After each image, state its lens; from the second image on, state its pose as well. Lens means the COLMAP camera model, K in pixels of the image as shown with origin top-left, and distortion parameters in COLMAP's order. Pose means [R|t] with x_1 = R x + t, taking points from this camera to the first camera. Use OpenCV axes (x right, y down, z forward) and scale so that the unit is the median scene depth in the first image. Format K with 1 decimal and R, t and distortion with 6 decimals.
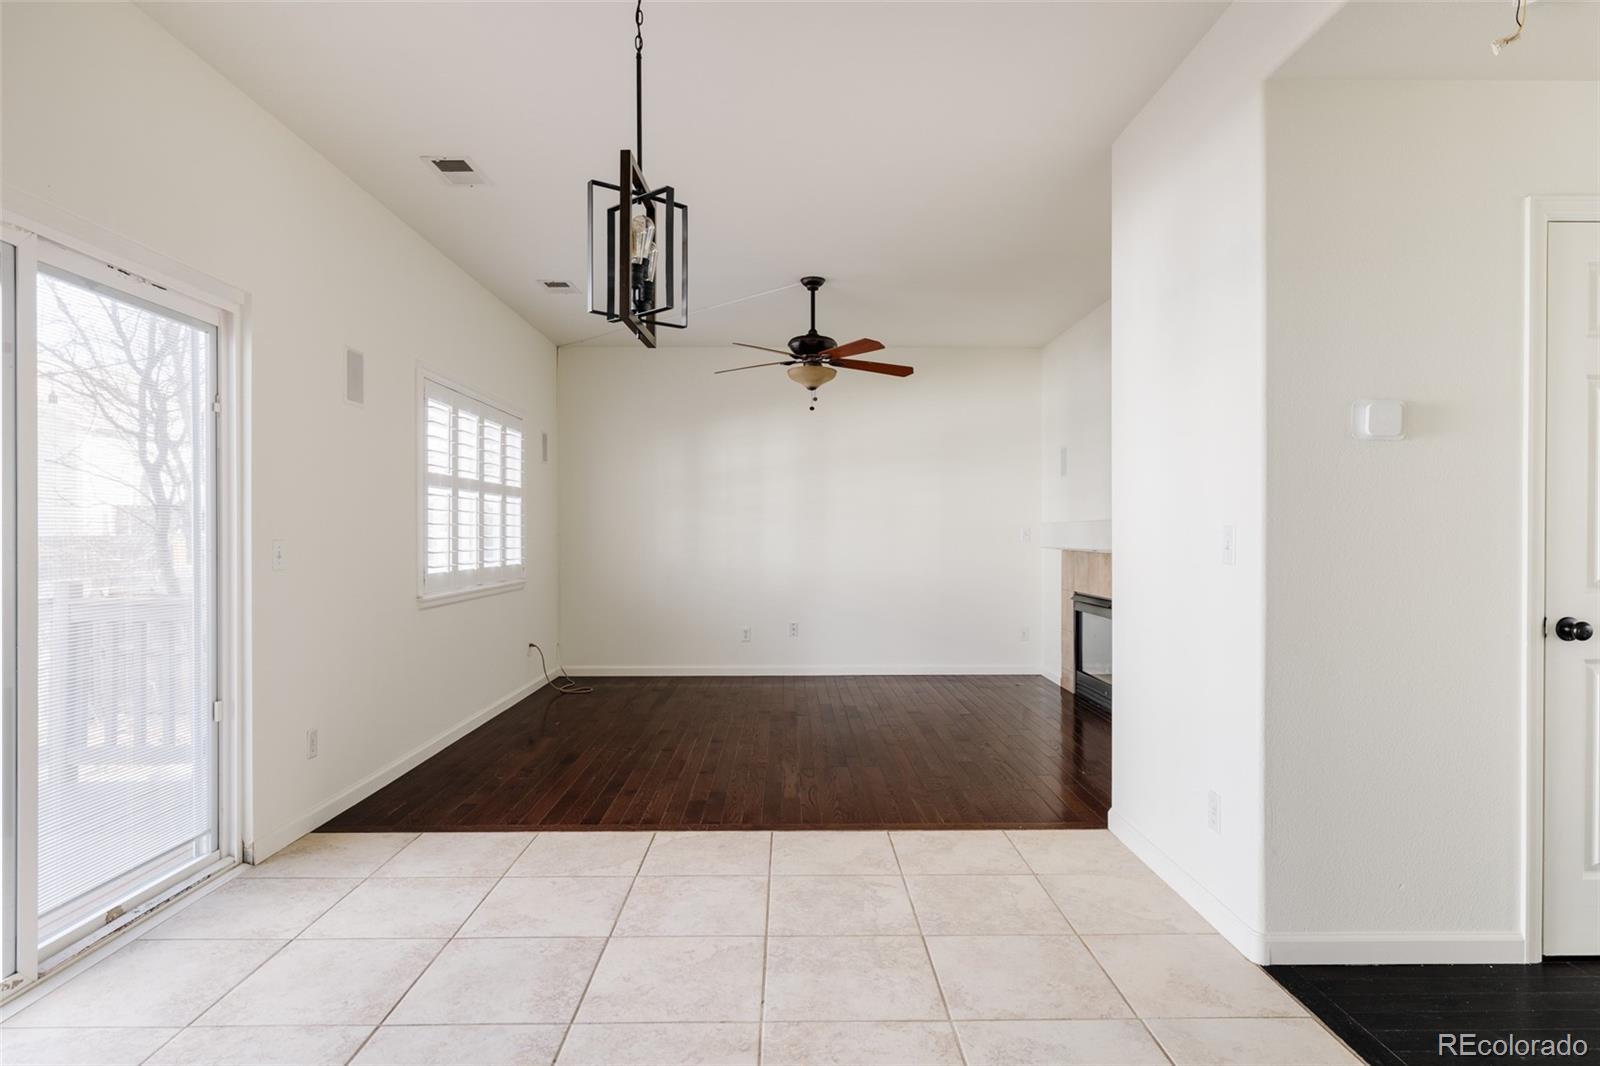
lens RADIAL K [[894.3, 0, 800.9], [0, 894.3, 540.6], [0, 0, 1]] dist [-0.001500, 0.001215]
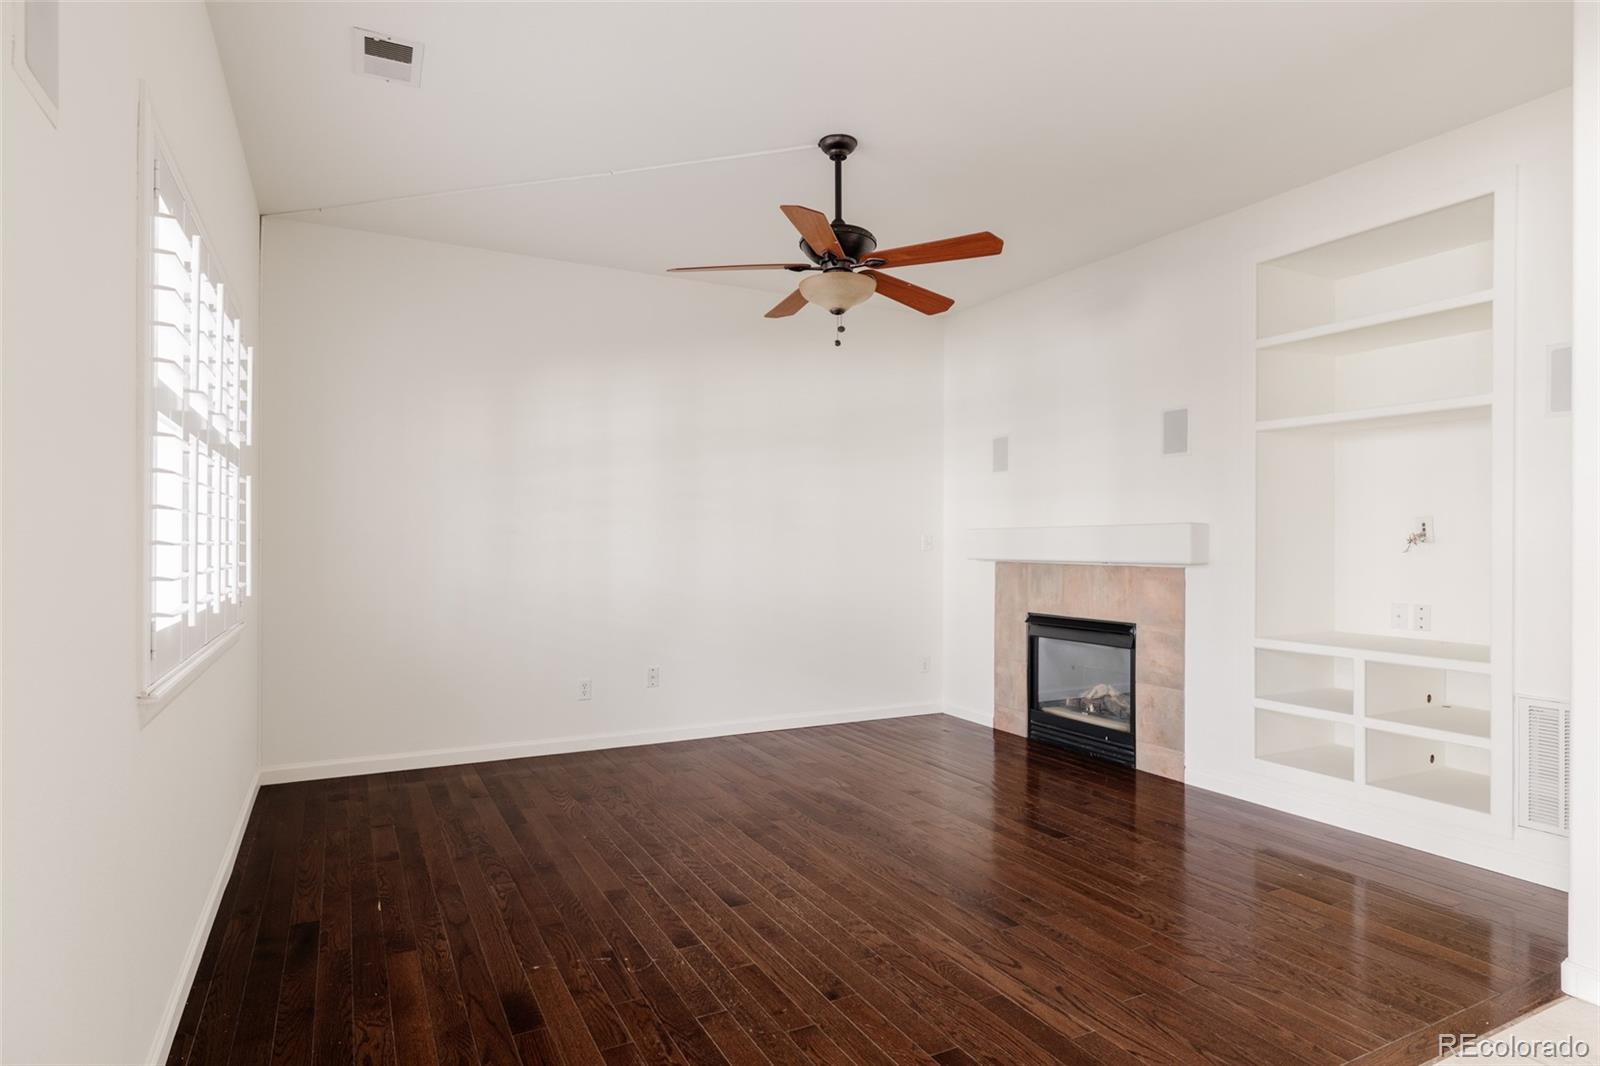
lens RADIAL K [[874.7, 0, 803.5], [0, 874.7, 541.0], [0, 0, 1]] dist [-0.003557, -0.000692]
pose [[0.890668, 0.005510, 0.454621, -0.305534], [0.000377, 0.999917, -0.012856, 0.001929], [-0.454654, 0.011622, 0.890592, 0.476075]]
